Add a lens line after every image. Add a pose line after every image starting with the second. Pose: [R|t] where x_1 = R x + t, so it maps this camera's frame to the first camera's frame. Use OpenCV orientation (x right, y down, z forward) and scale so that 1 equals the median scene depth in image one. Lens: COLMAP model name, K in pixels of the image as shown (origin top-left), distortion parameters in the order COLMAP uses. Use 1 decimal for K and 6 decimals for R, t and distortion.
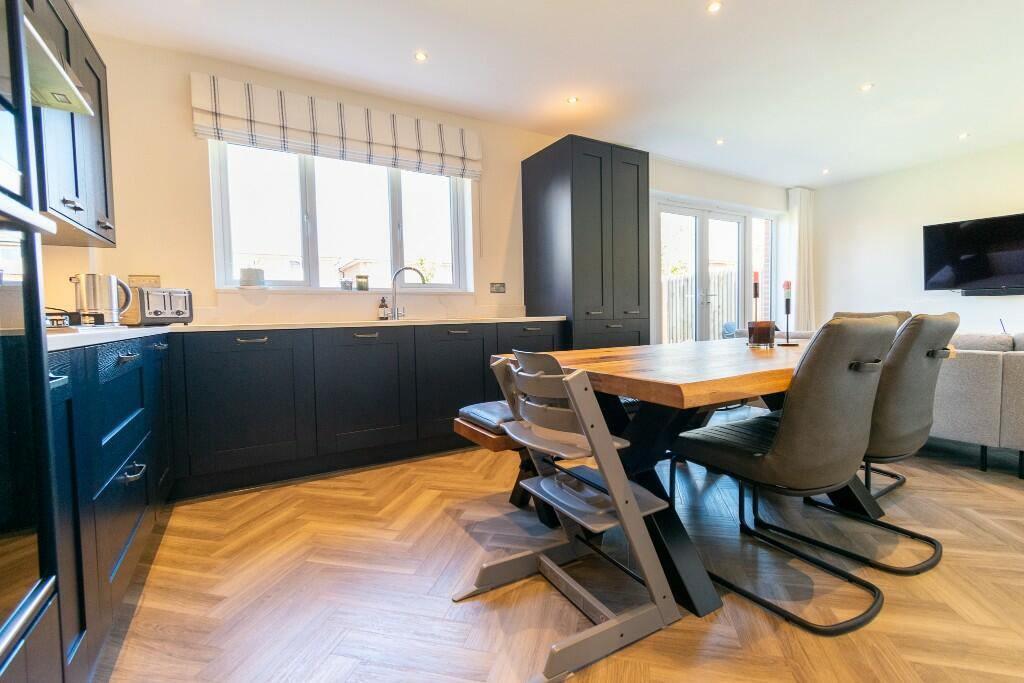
lens RADIAL K [[455.8, 0, 511.2], [0, 455.8, 340.6], [0, 0, 1]] dist [0.007061, -0.000809]
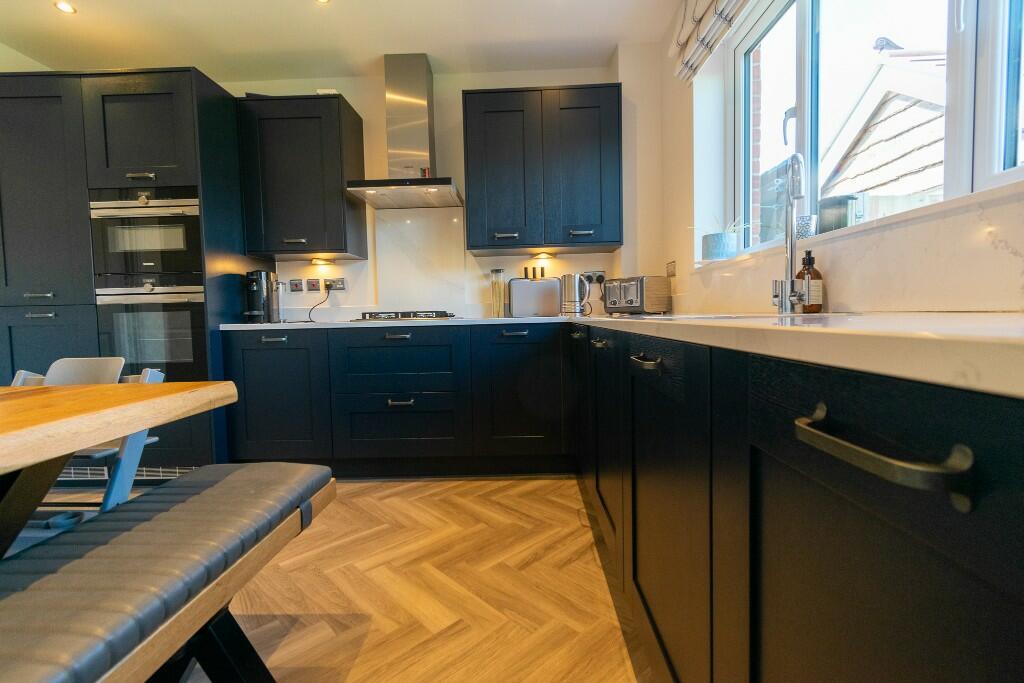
lens RADIAL K [[455.8, 0, 513.8], [0, 455.8, 335.5], [0, 0, 1]] dist [0.007061, -0.000809]
pose [[-0.529408, 0.068072, -0.845632, 0.238725], [-0.017263, 0.995705, 0.090959, -0.075745], [0.848191, 0.062753, -0.525960, 1.360713]]
